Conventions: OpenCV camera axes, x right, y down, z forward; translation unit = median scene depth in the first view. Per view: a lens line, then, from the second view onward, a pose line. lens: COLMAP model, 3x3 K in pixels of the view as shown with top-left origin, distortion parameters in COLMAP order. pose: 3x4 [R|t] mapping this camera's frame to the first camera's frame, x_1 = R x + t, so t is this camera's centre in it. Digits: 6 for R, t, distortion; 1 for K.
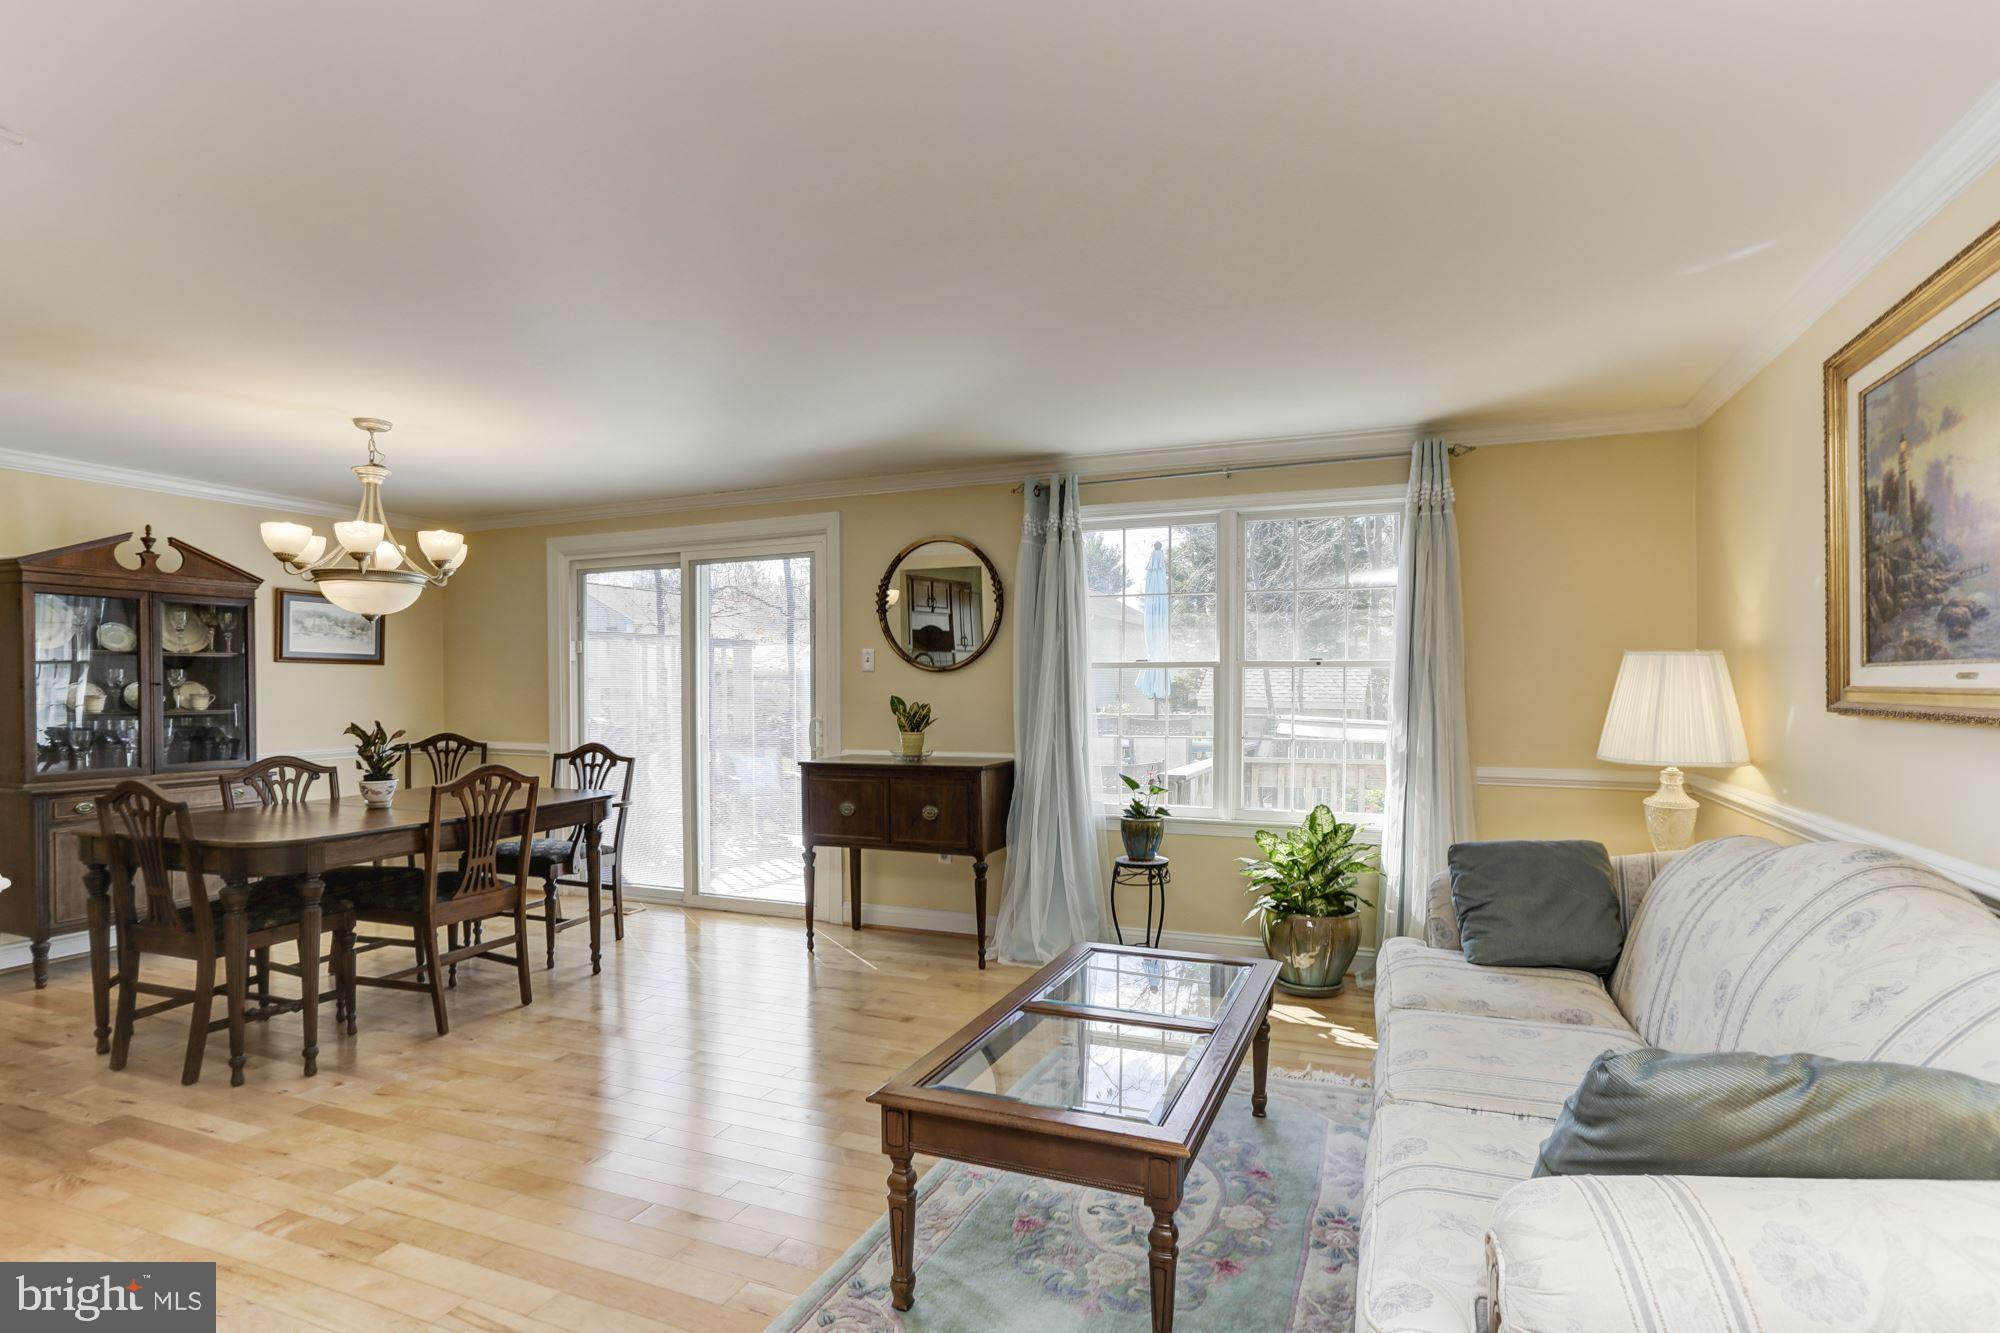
lens RADIAL K [[1021.4, 0, 969.9], [0, 1021.4, 712.2], [0, 0, 1]] dist [-0.033296, 0.023283]
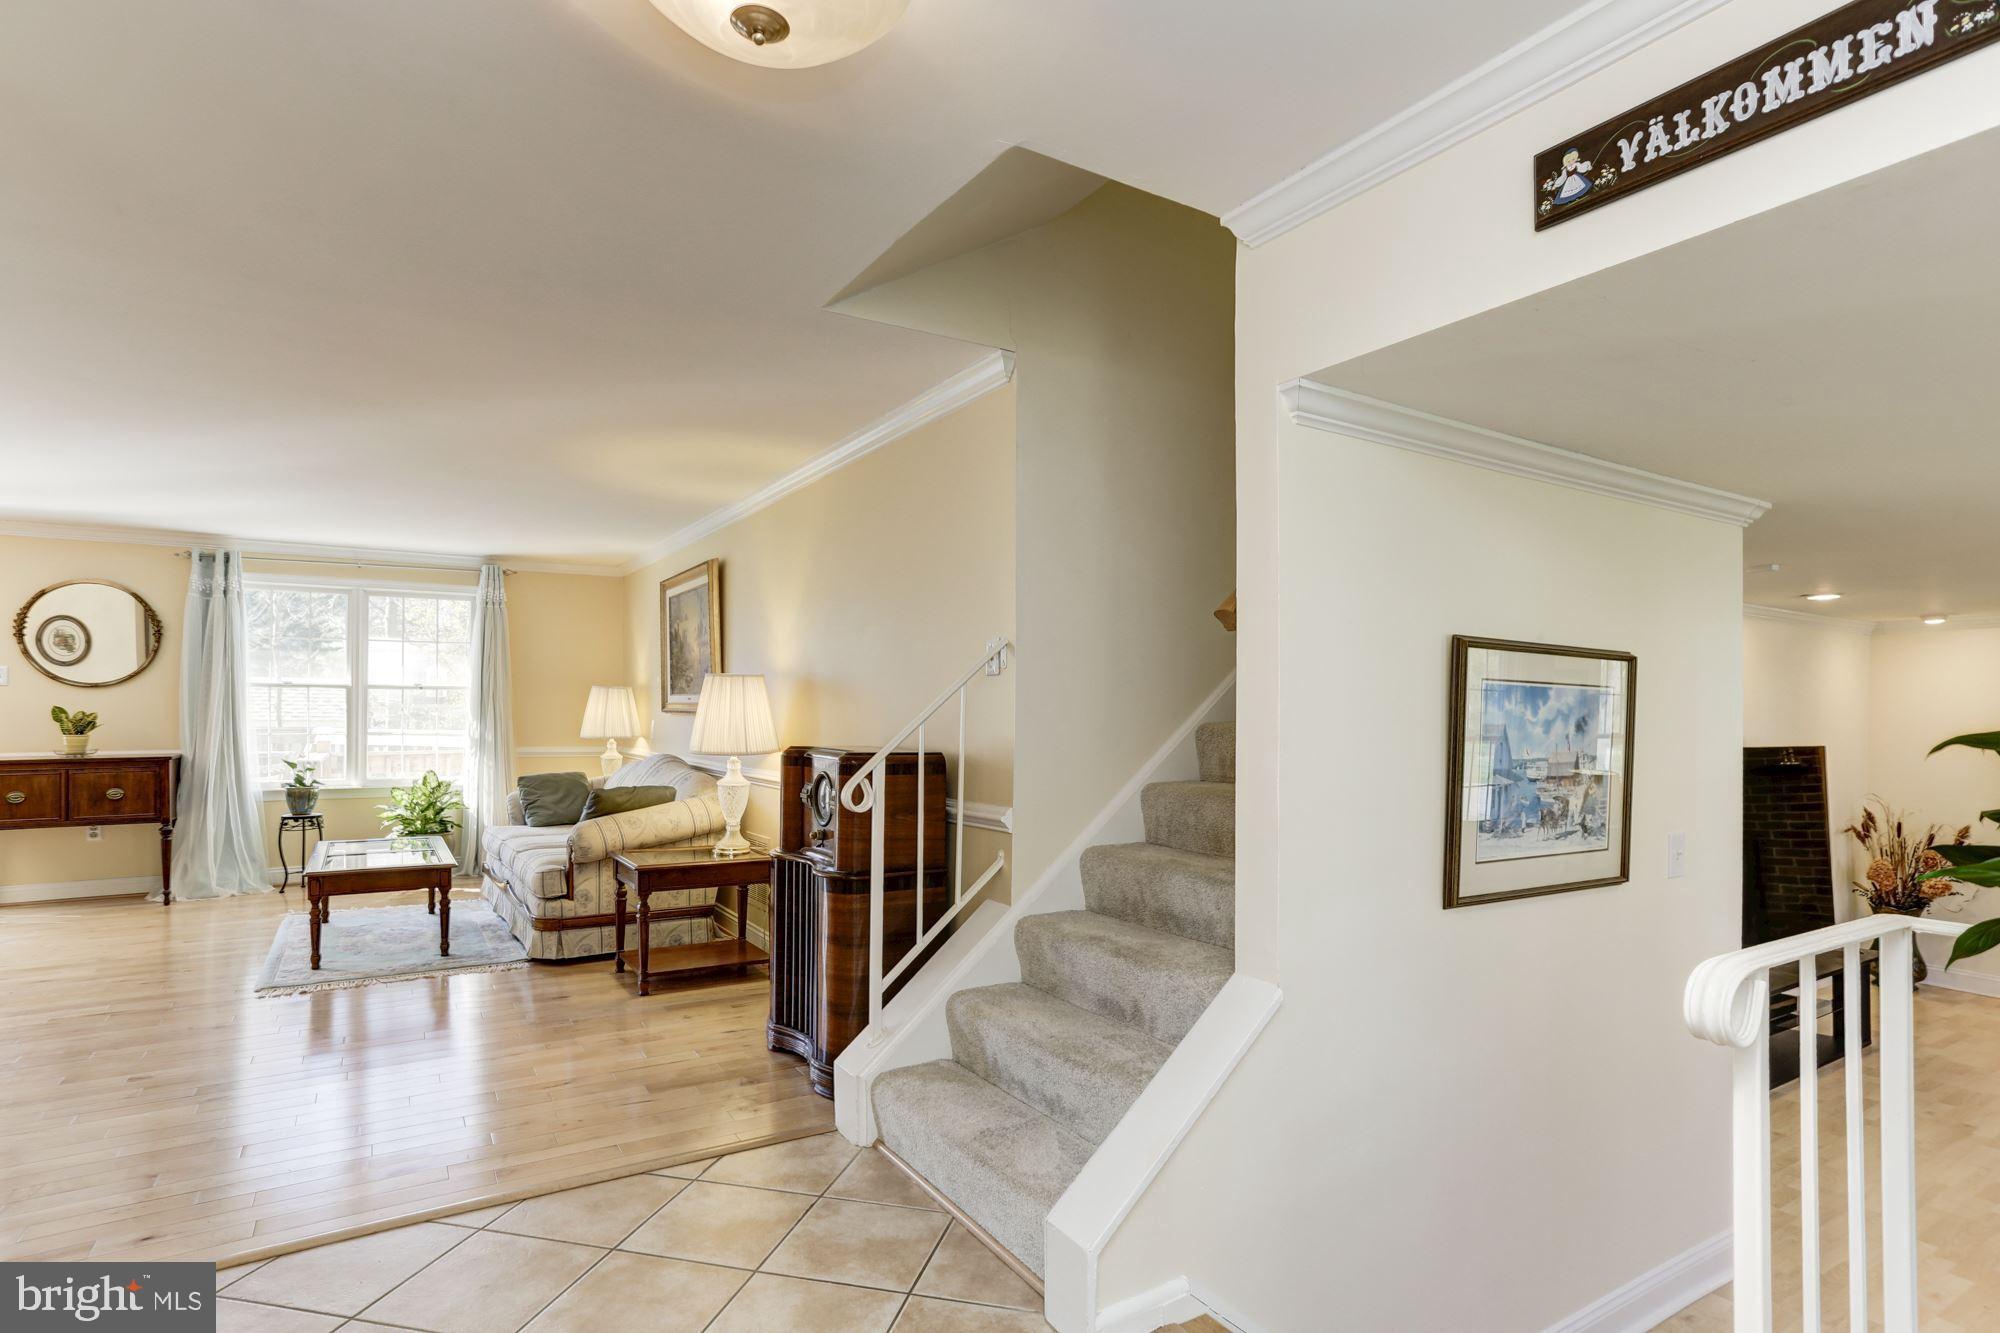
lens RADIAL K [[1021.4, 0, 1019.2], [0, 1021.4, 705.3], [0, 0, 1]] dist [-0.033296, 0.023283]
pose [[0.556823, 0.005980, 0.830610, -0.489934], [0.013132, 0.999786, -0.016001, 0.020581], [-0.830527, 0.019818, 0.556625, -0.730531]]
